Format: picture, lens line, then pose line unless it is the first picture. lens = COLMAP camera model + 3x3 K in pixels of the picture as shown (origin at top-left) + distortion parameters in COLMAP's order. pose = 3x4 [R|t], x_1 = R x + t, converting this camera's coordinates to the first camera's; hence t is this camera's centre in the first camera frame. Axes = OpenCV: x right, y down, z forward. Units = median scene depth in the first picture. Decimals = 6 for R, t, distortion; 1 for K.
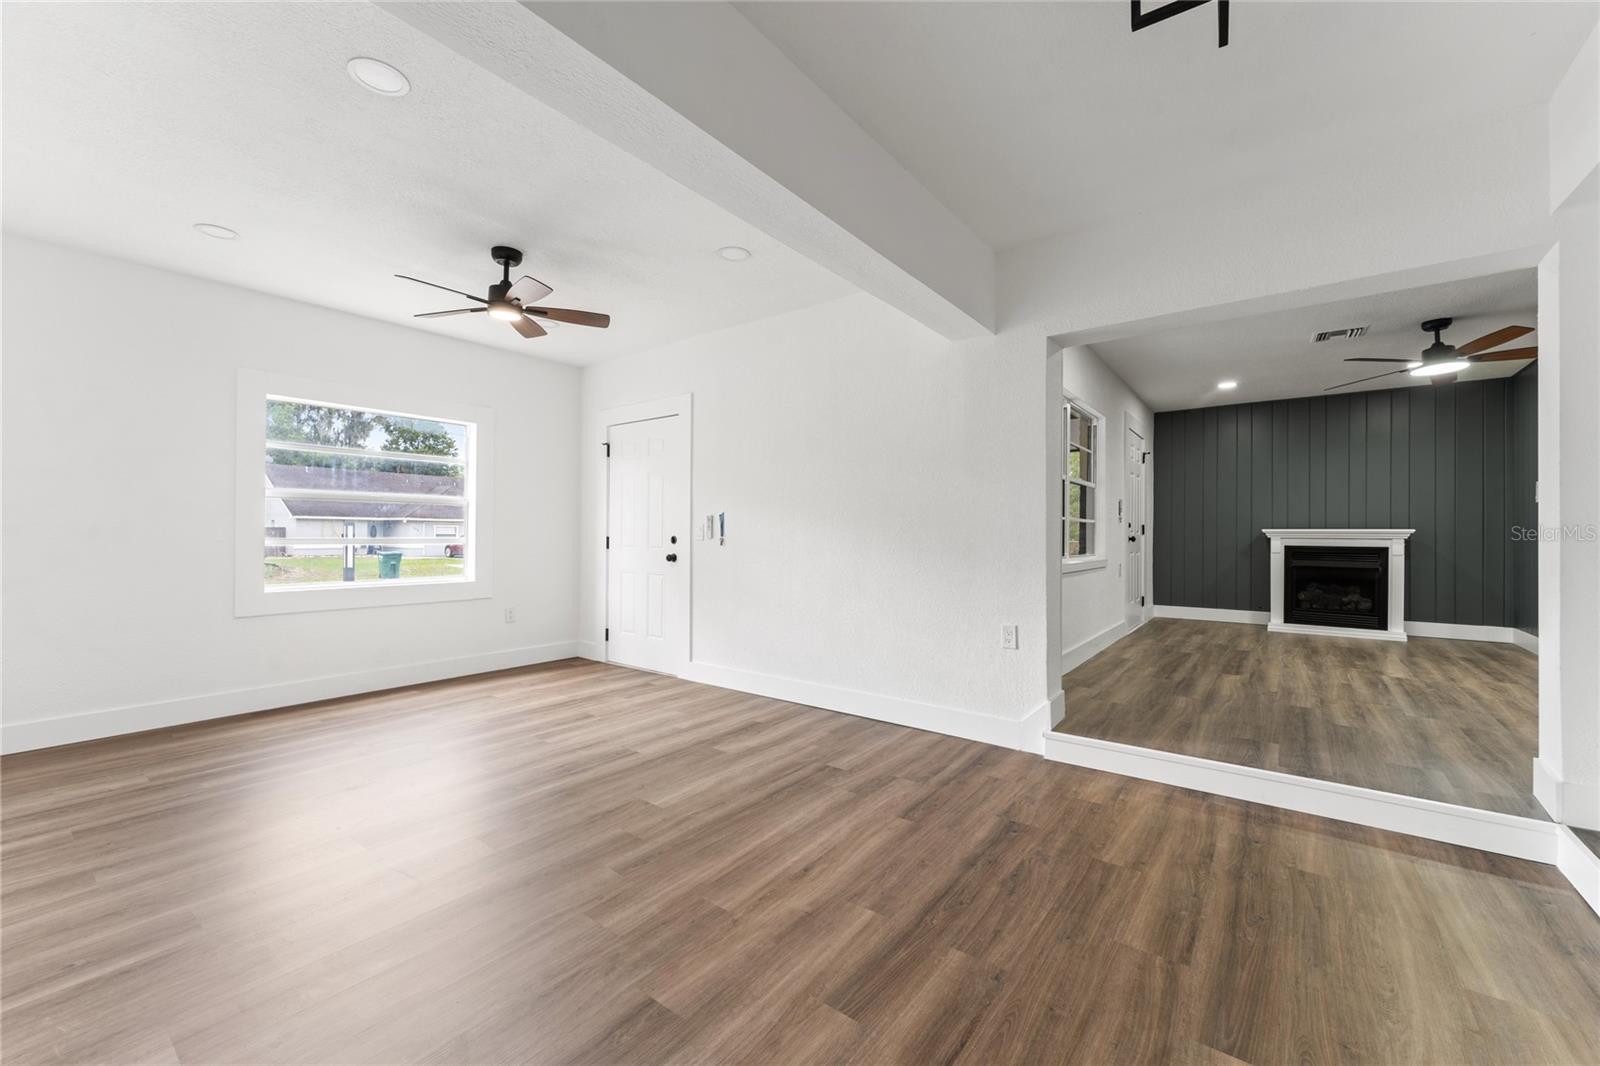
lens RADIAL K [[638.1, 0, 799.6], [0, 638.1, 528.0], [0, 0, 1]] dist [-0.001172, -0.000193]
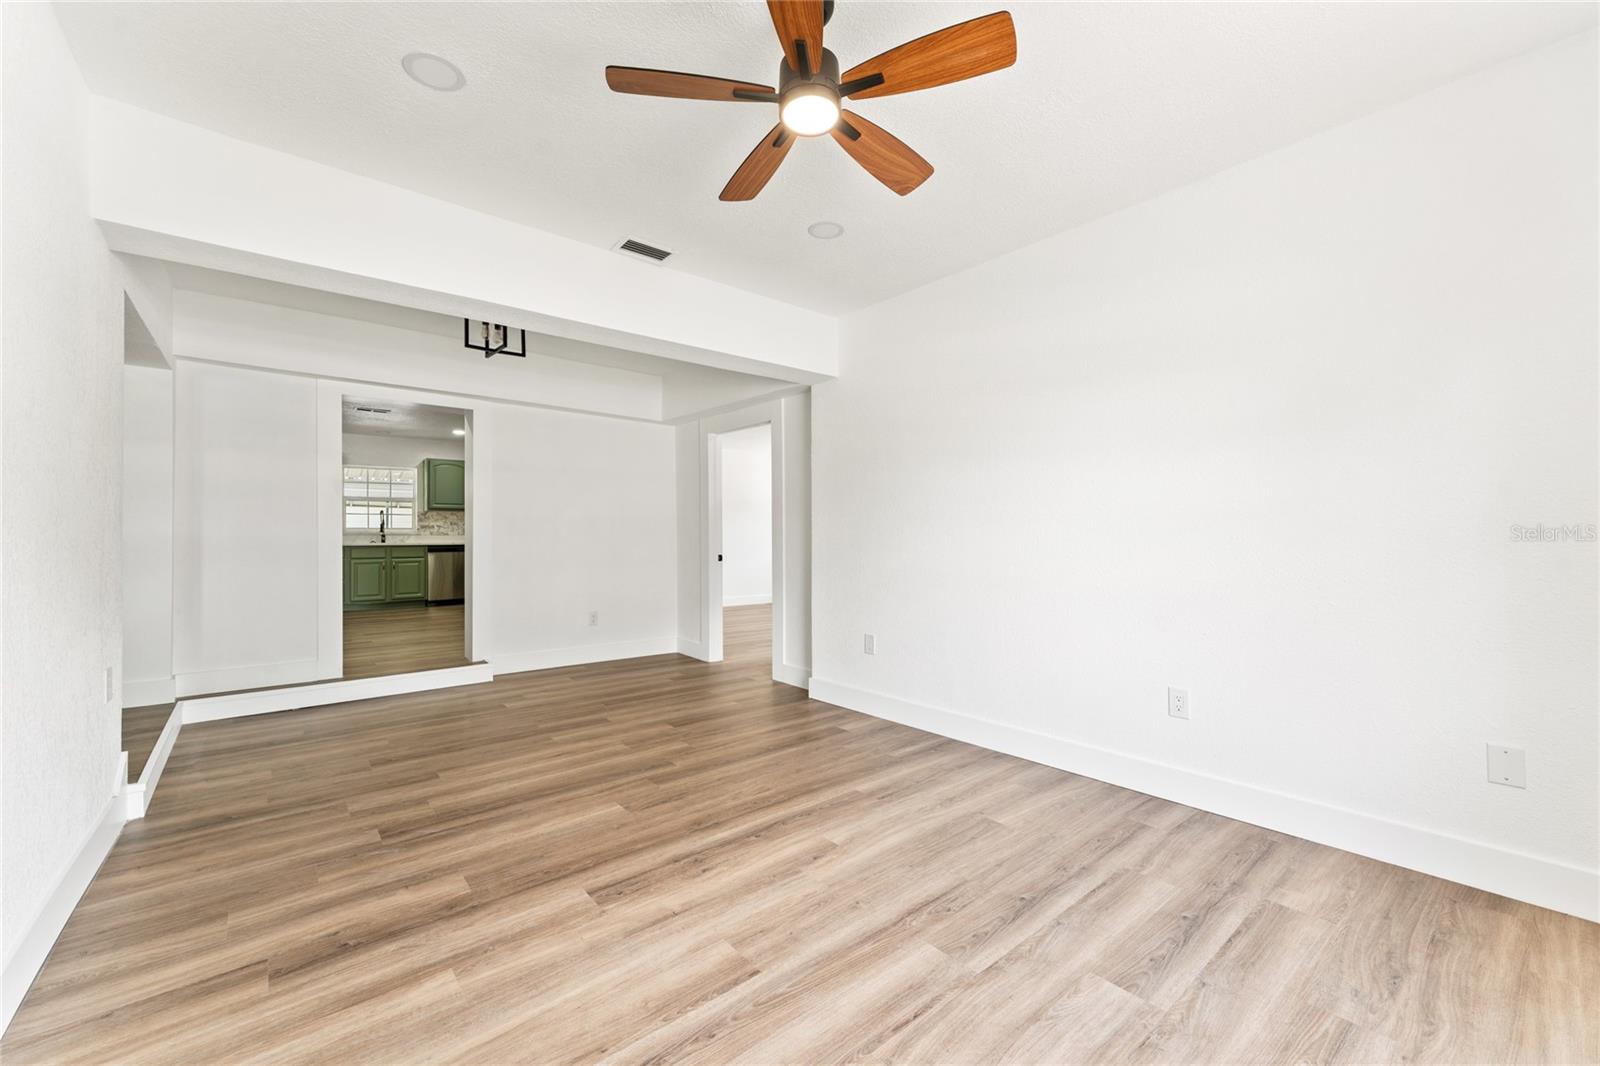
lens RADIAL K [[638.1, 0, 799.6], [0, 638.1, 528.0], [0, 0, 1]] dist [-0.001172, -0.000193]
pose [[-0.975250, 0.002766, 0.221089, -0.671430], [-0.001522, 0.999814, -0.019221, 0.009633], [-0.221101, -0.019082, -0.975064, 1.776213]]
